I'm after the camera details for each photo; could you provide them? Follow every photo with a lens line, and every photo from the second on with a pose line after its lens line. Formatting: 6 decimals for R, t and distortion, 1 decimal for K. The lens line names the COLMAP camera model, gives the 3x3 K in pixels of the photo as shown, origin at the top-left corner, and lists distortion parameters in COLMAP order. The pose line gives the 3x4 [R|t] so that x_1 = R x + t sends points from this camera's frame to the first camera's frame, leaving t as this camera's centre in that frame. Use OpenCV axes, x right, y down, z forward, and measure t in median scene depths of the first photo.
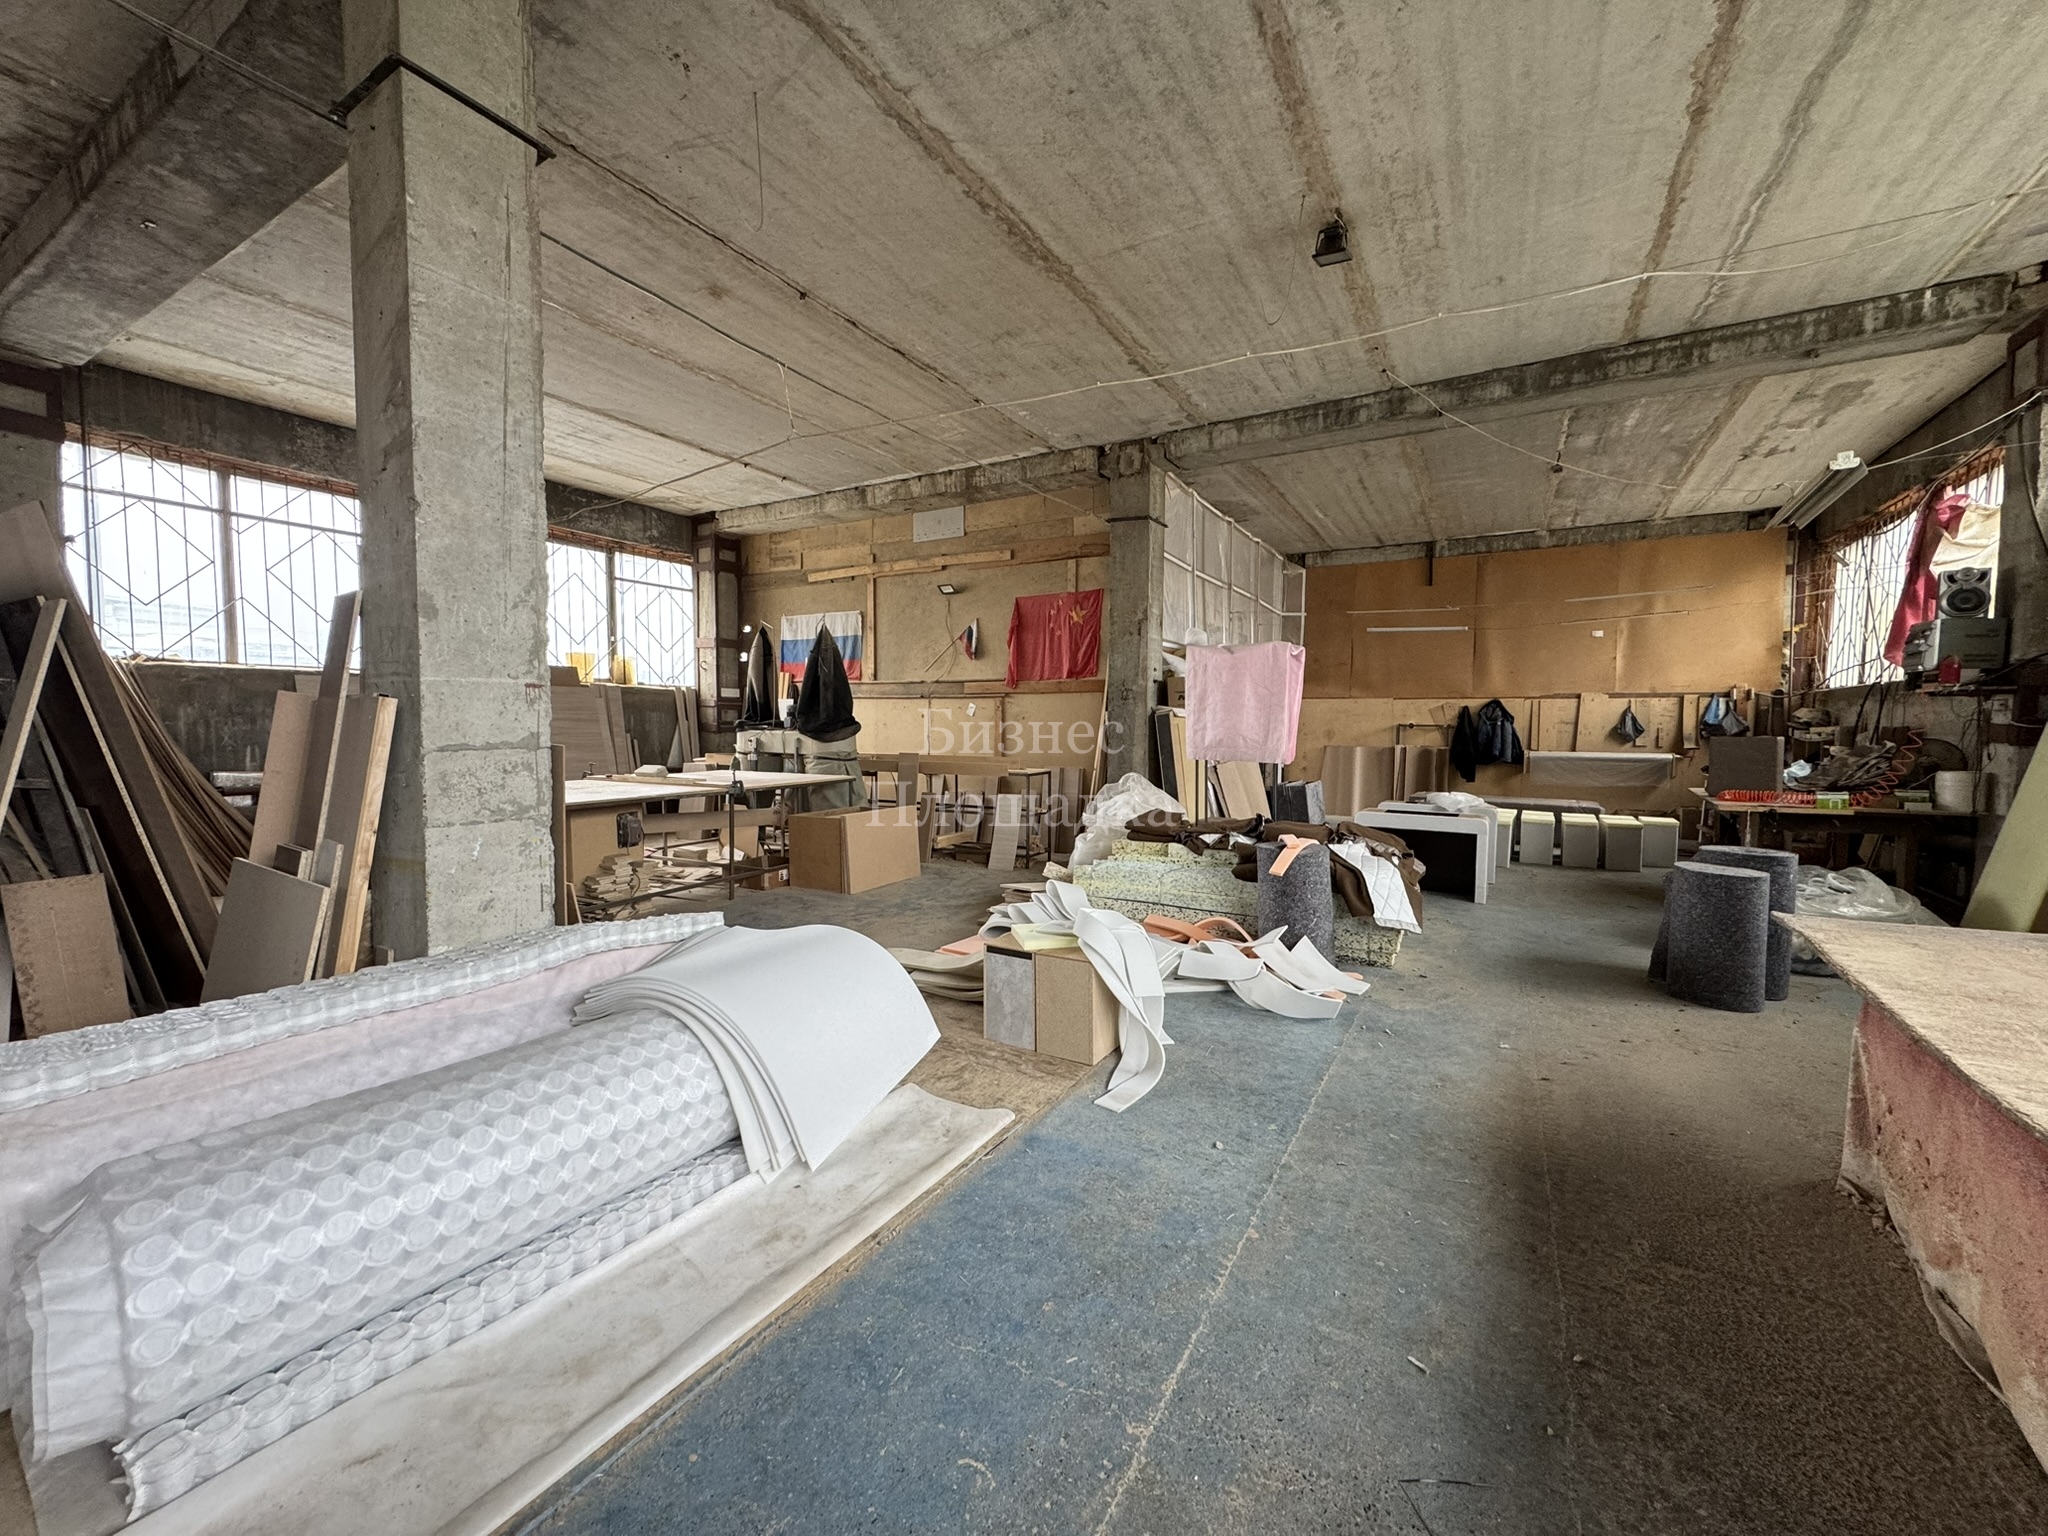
lens RADIAL K [[811.8, 0, 1025.5], [0, 811.8, 763.7], [0, 0, 1]] dist [-0.001732, 0.000092]
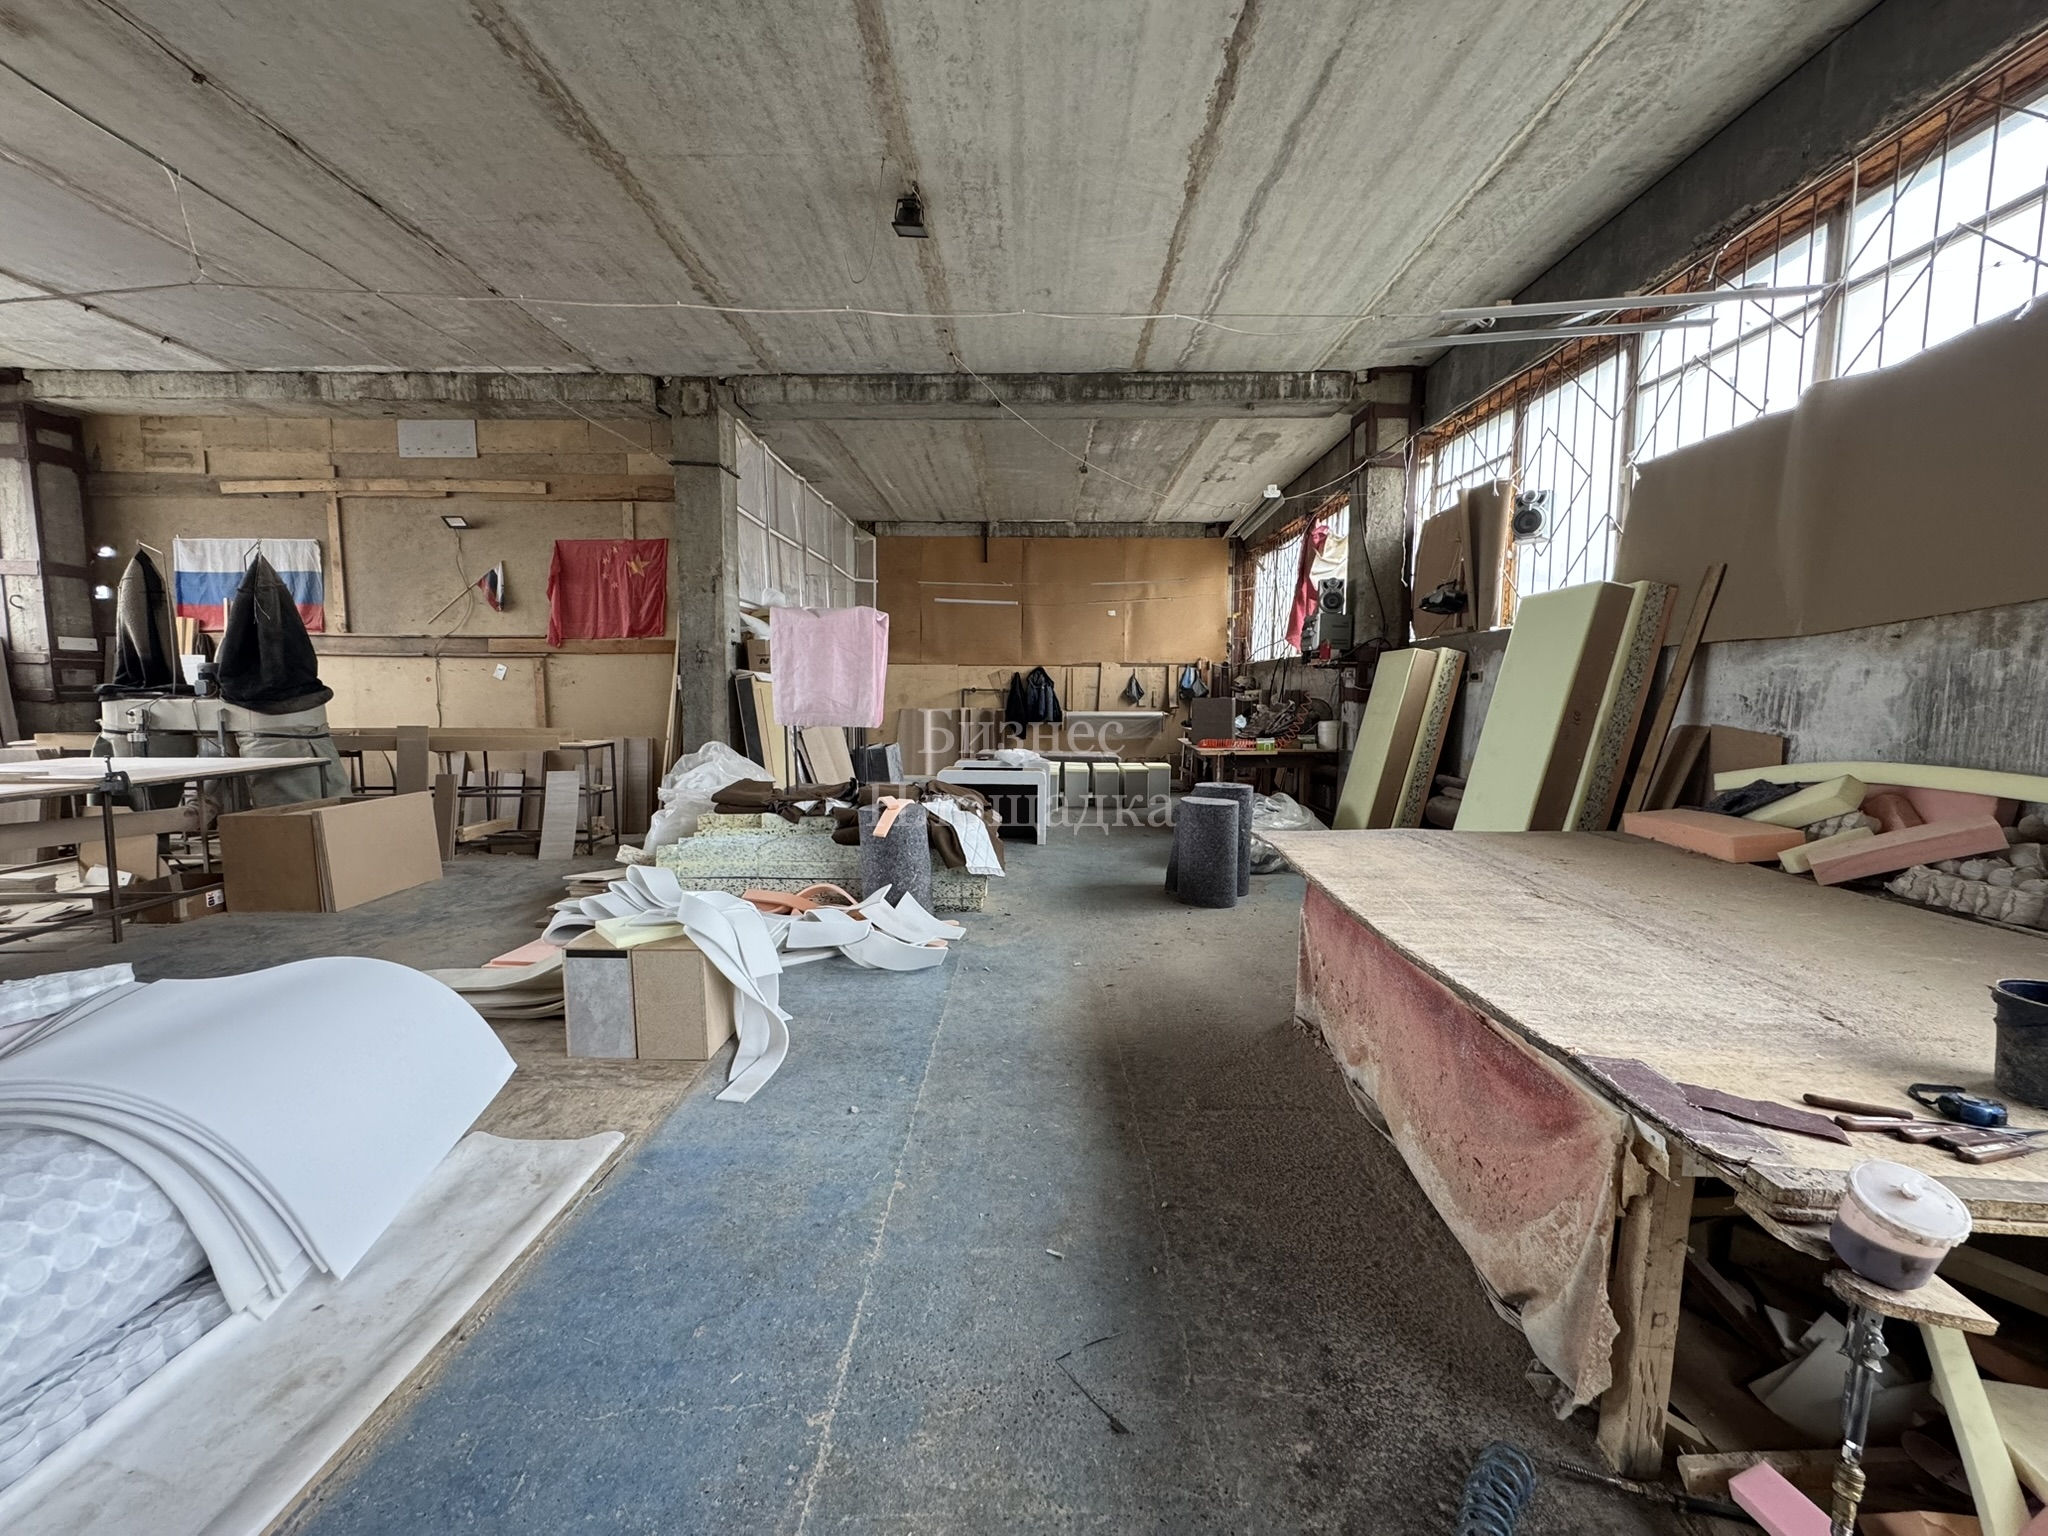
lens RADIAL K [[811.8, 0, 1025.5], [0, 811.8, 763.7], [0, 0, 1]] dist [-0.001732, 0.000092]
pose [[0.867970, -0.047124, 0.494376, -0.022752], [0.025701, 0.998416, 0.050046, -0.000715], [-0.495951, -0.030733, 0.867806, 0.015477]]
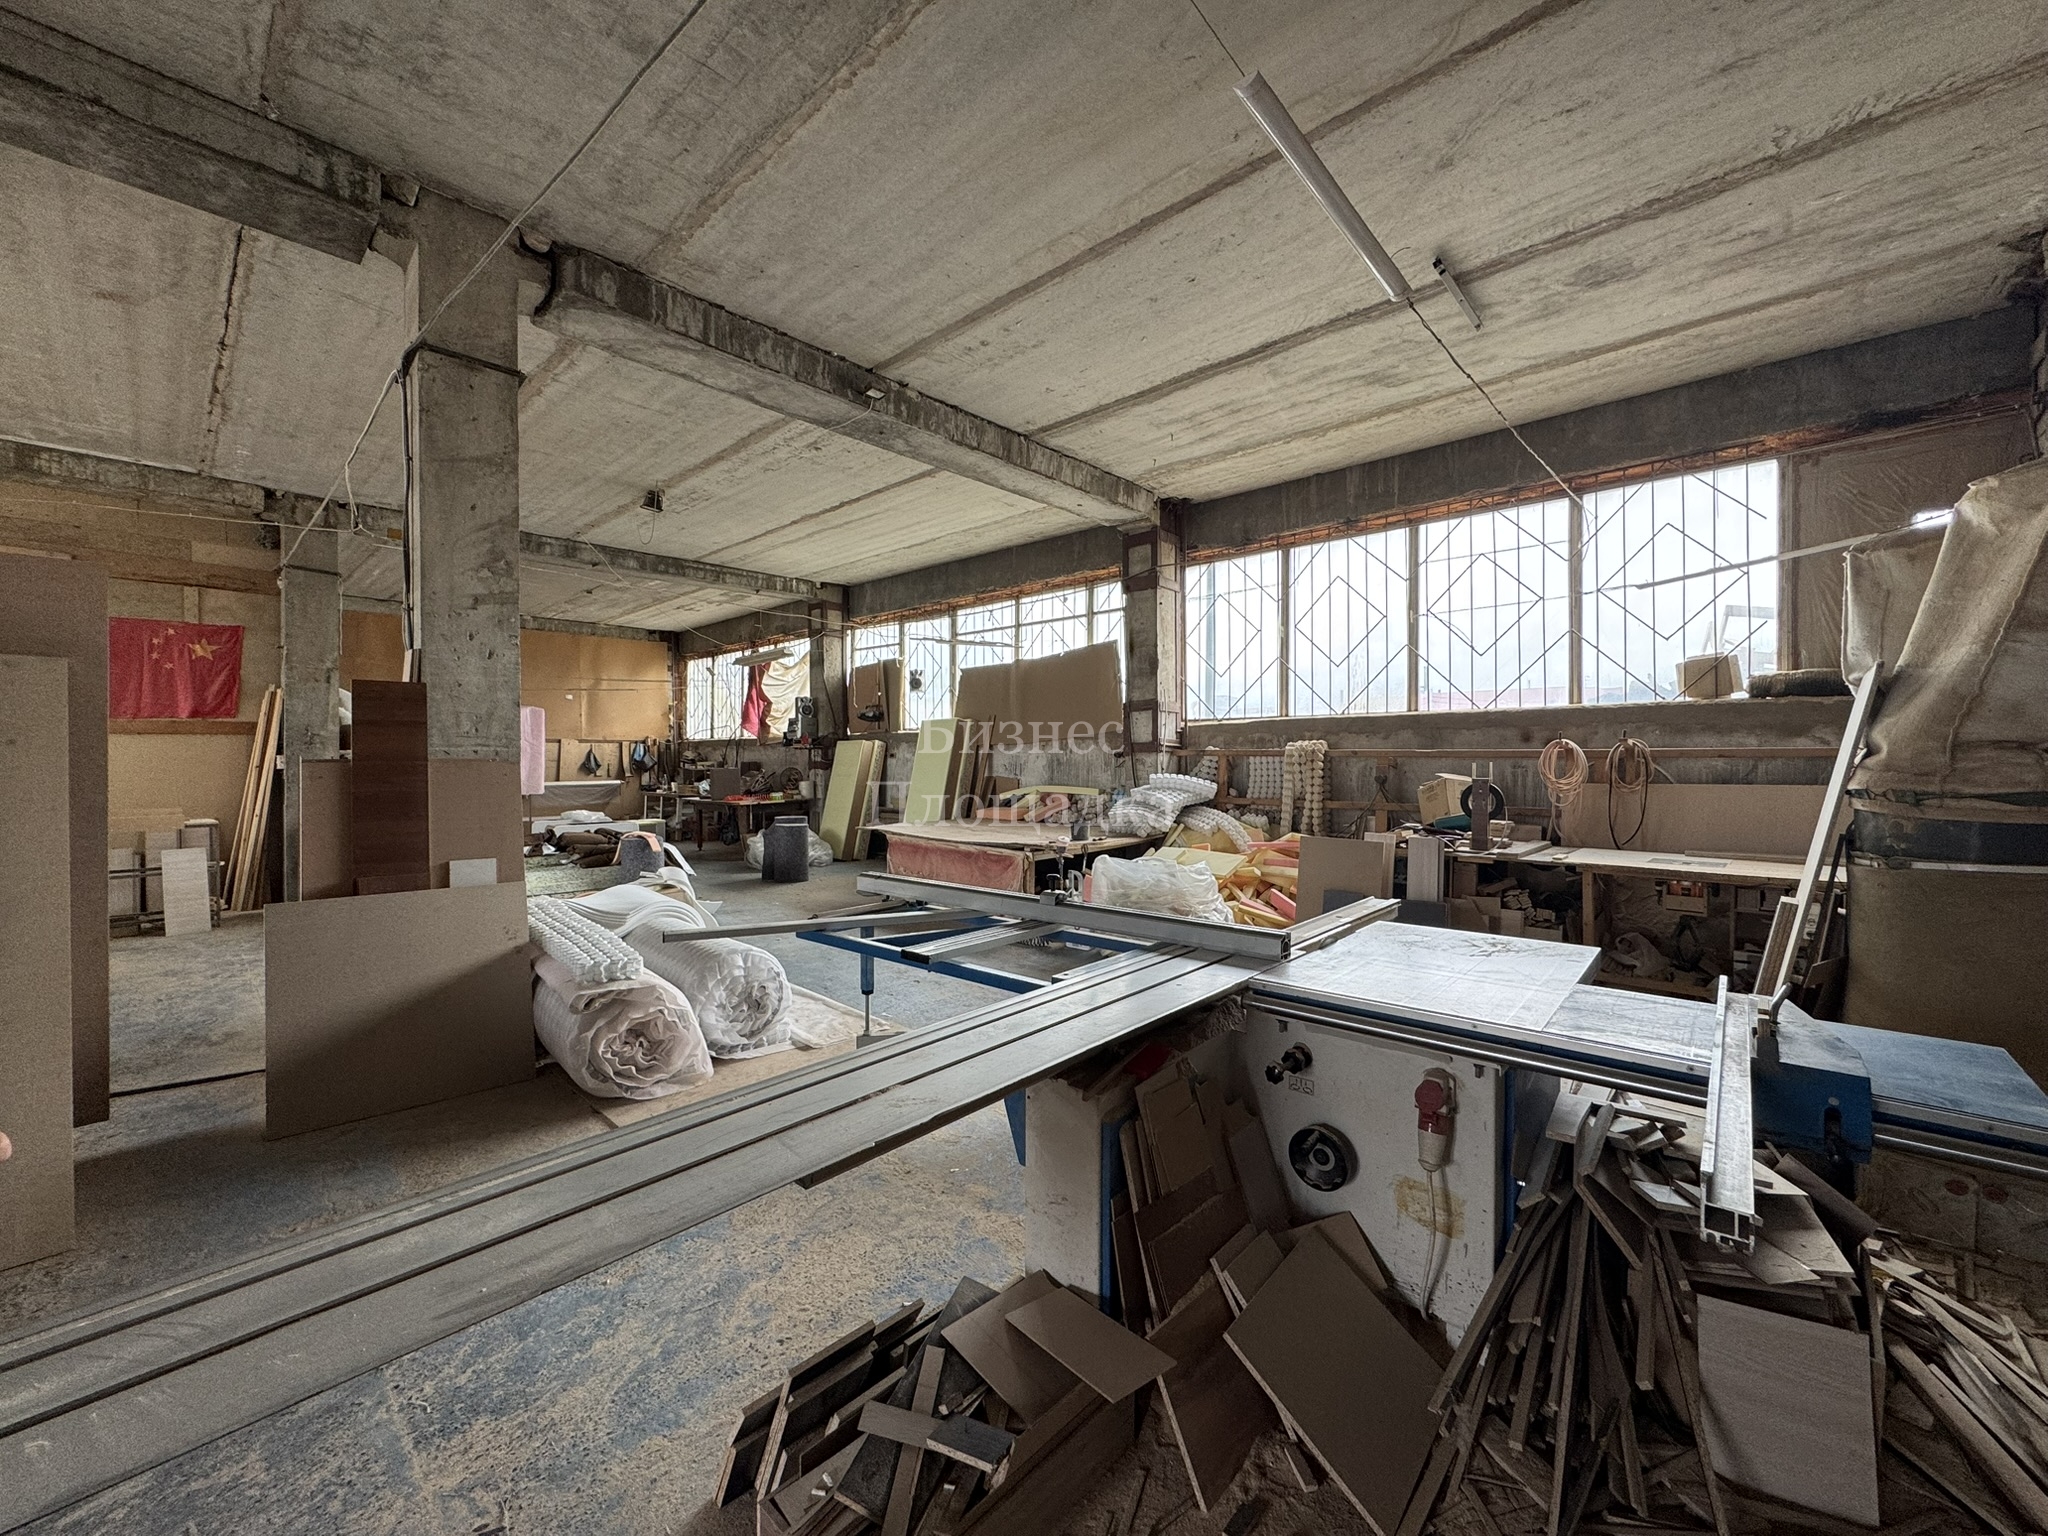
lens RADIAL K [[811.8, 0, 1025.5], [0, 811.8, 763.7], [0, 0, 1]] dist [-0.001732, 0.000092]
pose [[0.219834, -0.014800, 0.975425, -0.855882], [0.053100, 0.998584, 0.003184, -0.012293], [-0.974091, 0.051095, 0.220308, -0.128200]]
